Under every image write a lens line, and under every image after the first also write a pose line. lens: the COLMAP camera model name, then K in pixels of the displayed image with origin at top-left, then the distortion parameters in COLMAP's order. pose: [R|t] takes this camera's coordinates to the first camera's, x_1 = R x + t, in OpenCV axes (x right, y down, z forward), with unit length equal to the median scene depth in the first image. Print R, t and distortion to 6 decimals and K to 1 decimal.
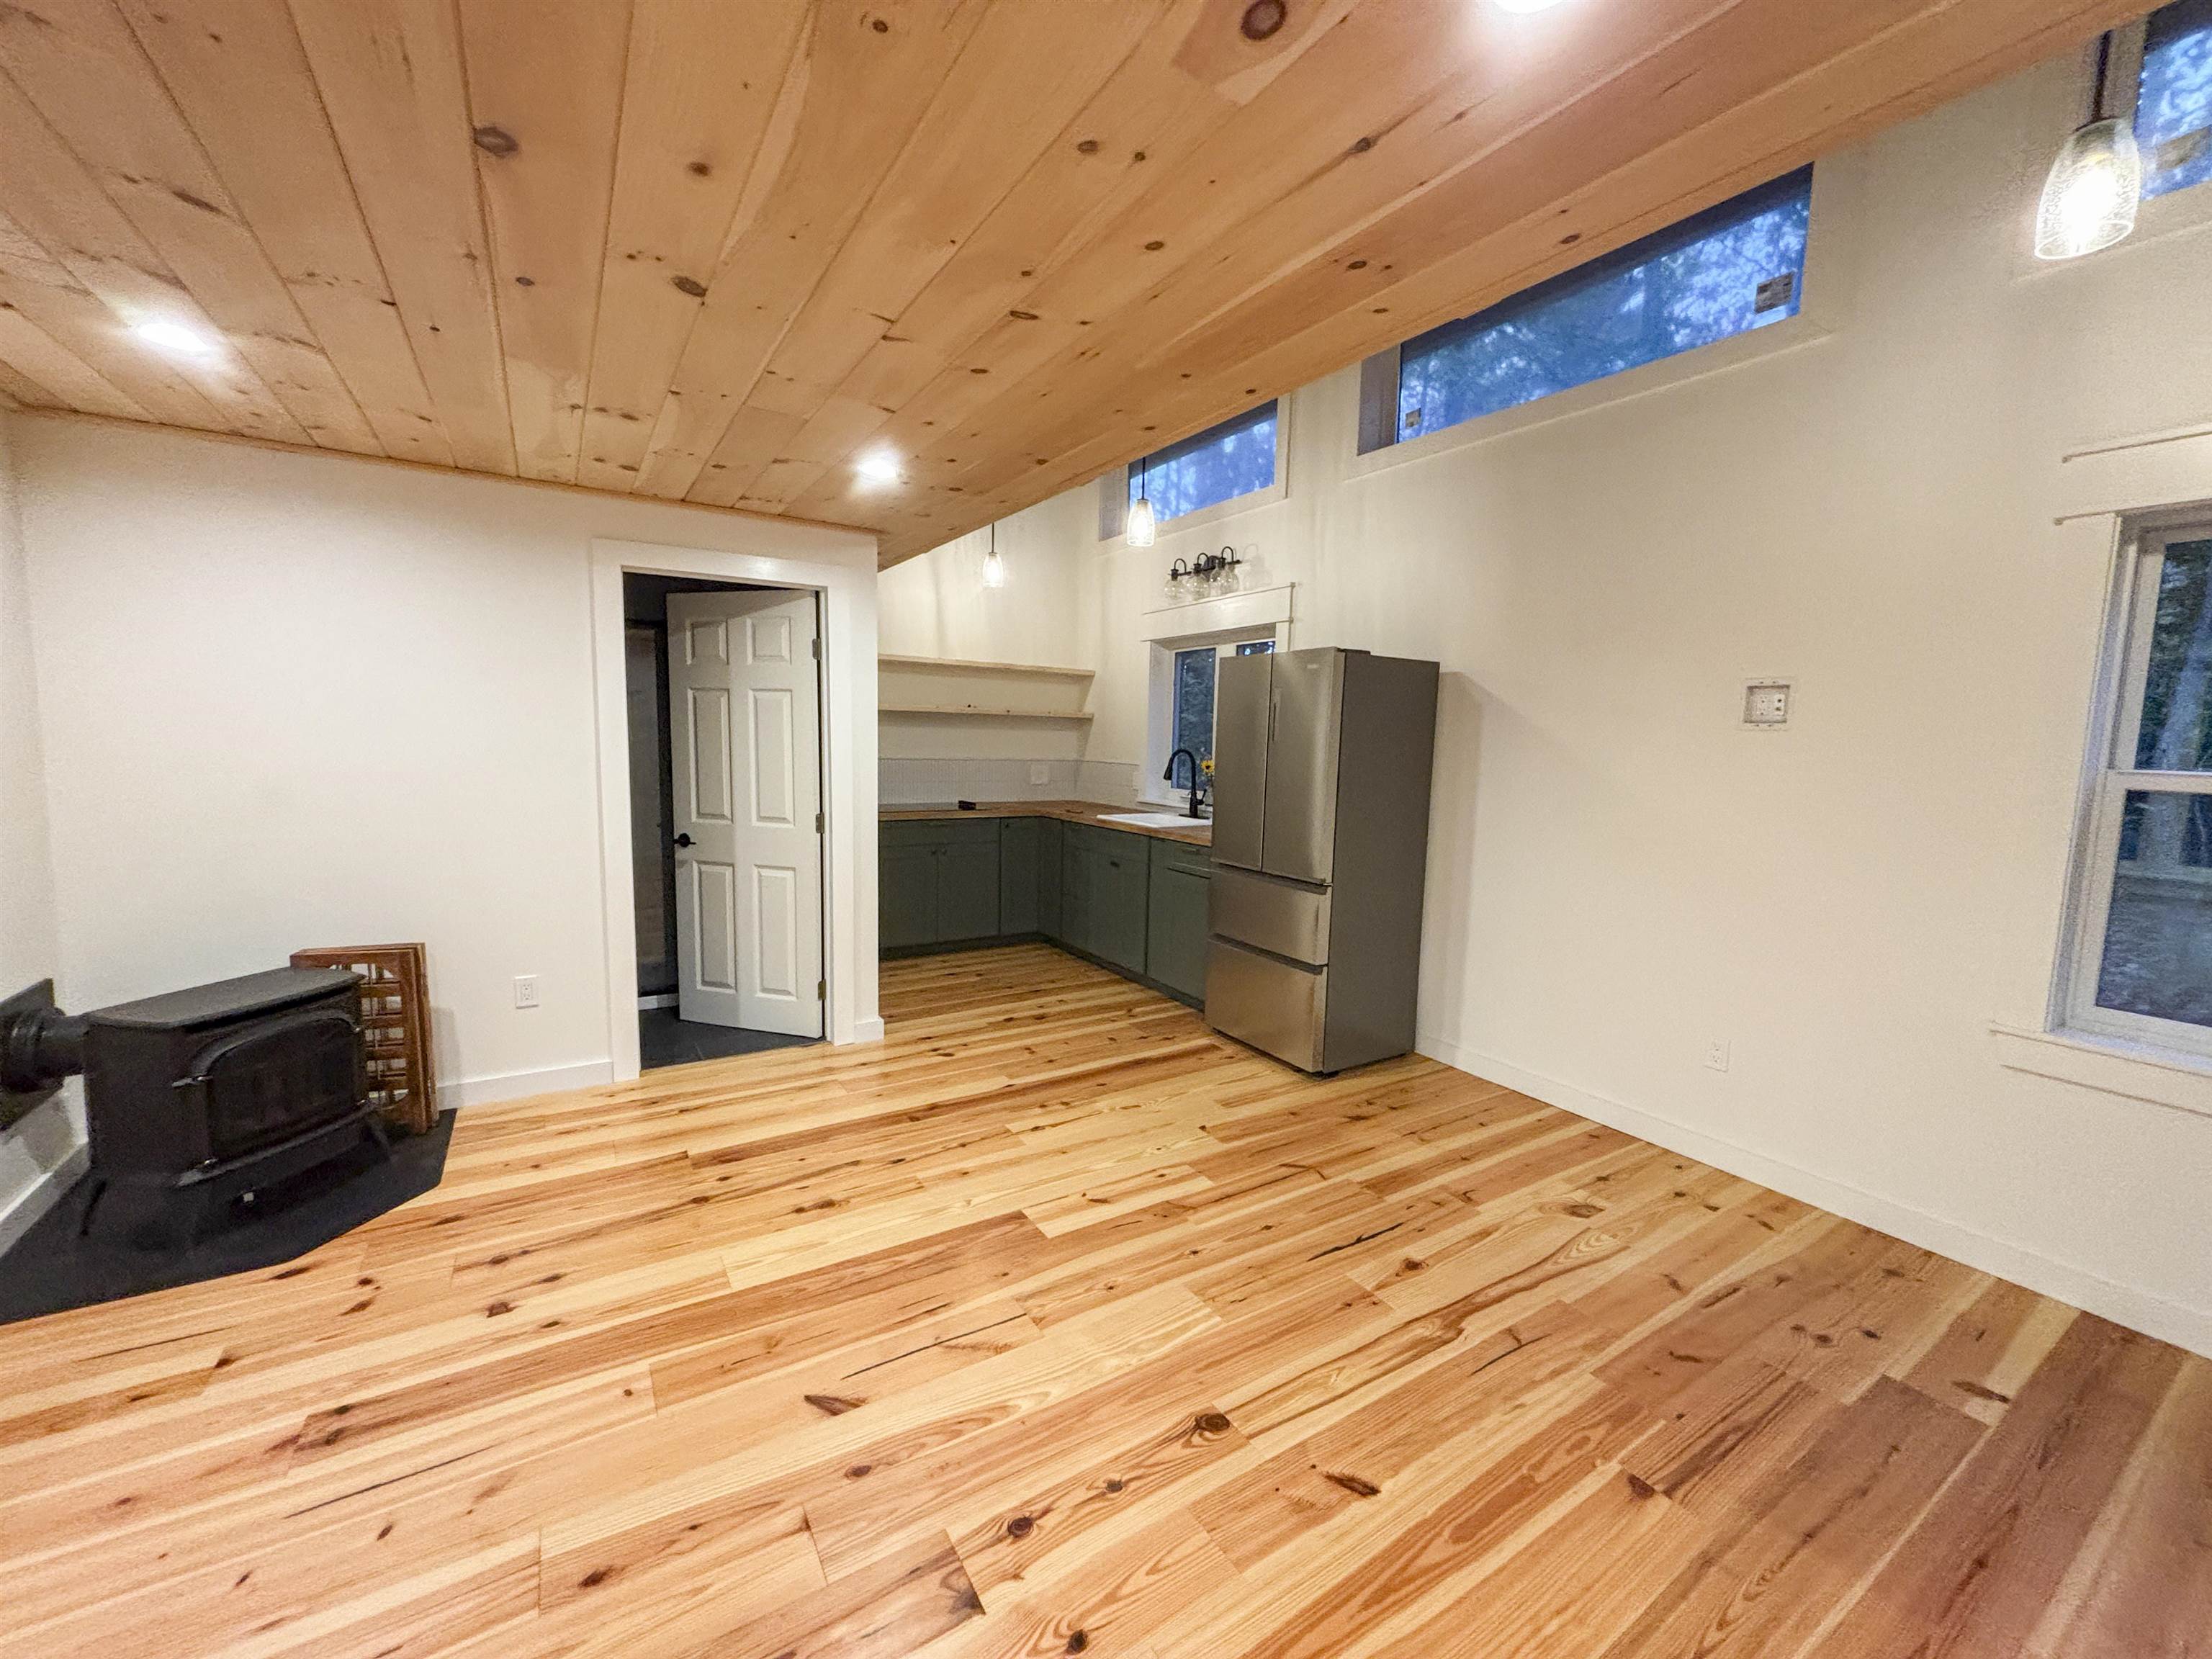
lens RADIAL K [[886.8, 0, 1106.6], [0, 886.8, 825.3], [0, 0, 1]] dist [0.000631, -0.000729]
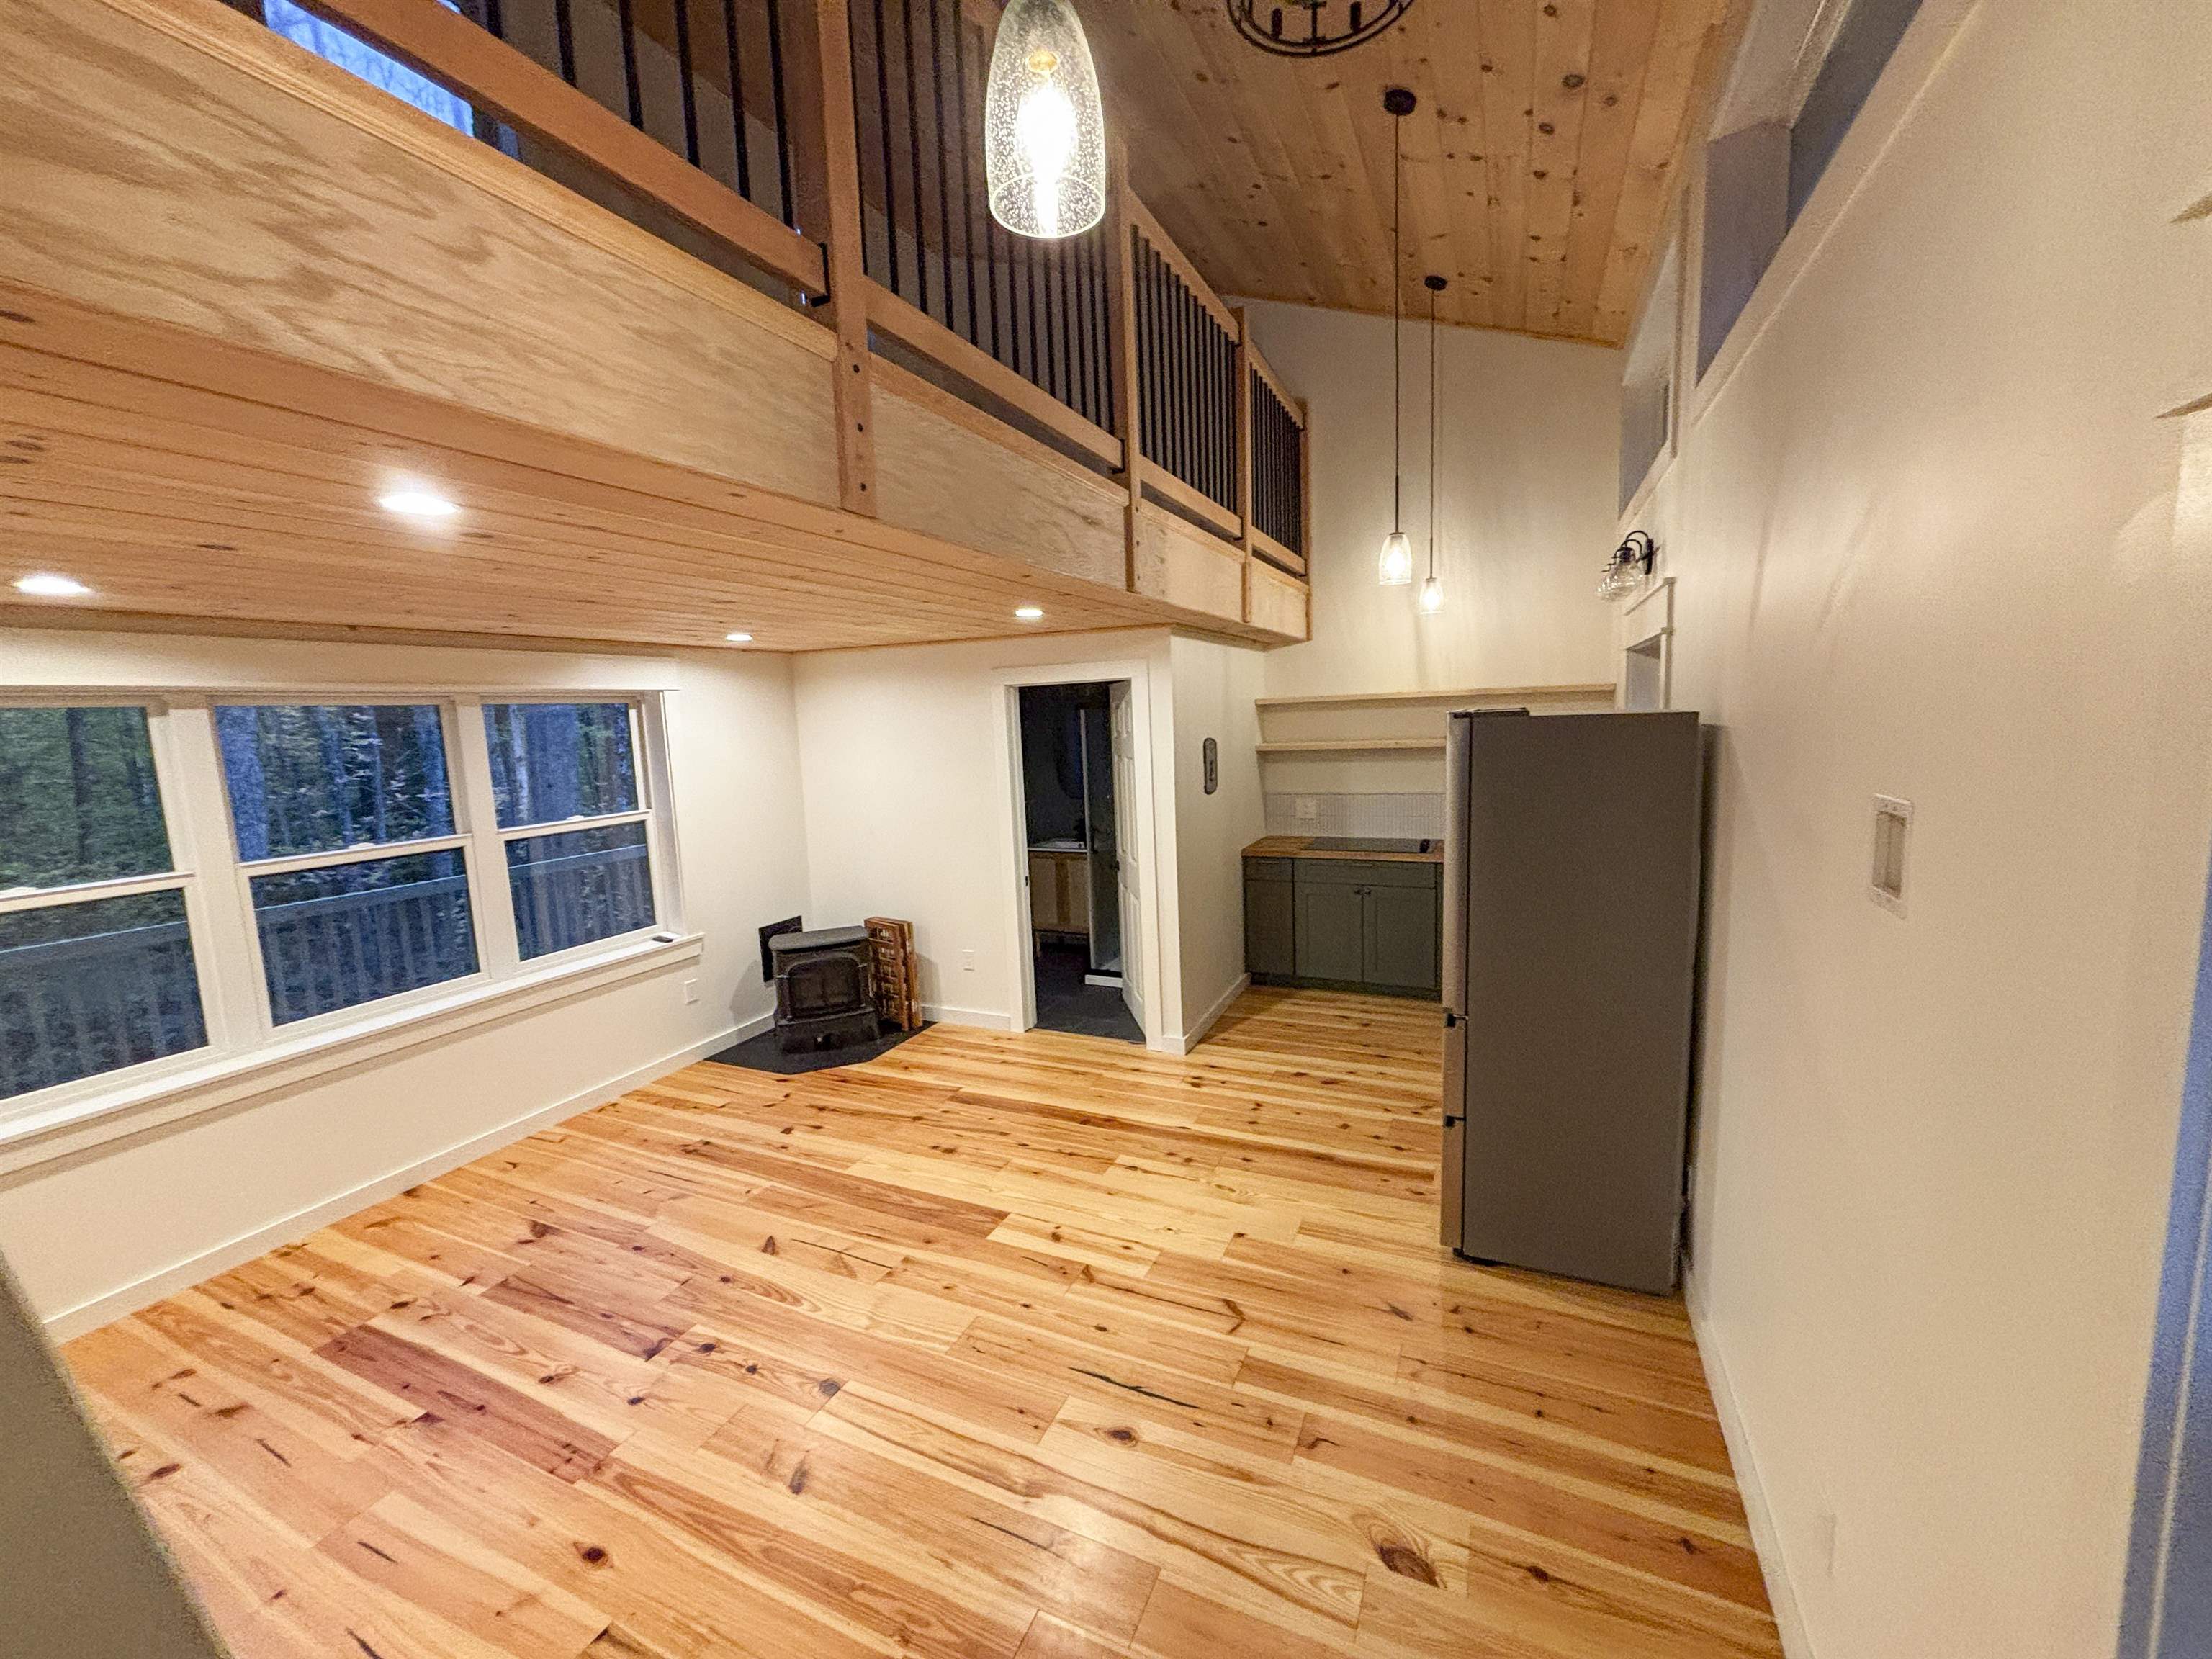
lens RADIAL K [[886.8, 0, 1103.8], [0, 886.8, 829.7], [0, 0, 1]] dist [0.000631, -0.000729]
pose [[0.545130, 0.064921, -0.835834, 1.020709], [-0.033752, 0.997888, 0.055495, -0.183964], [0.837672, -0.002041, 0.546170, 0.449567]]
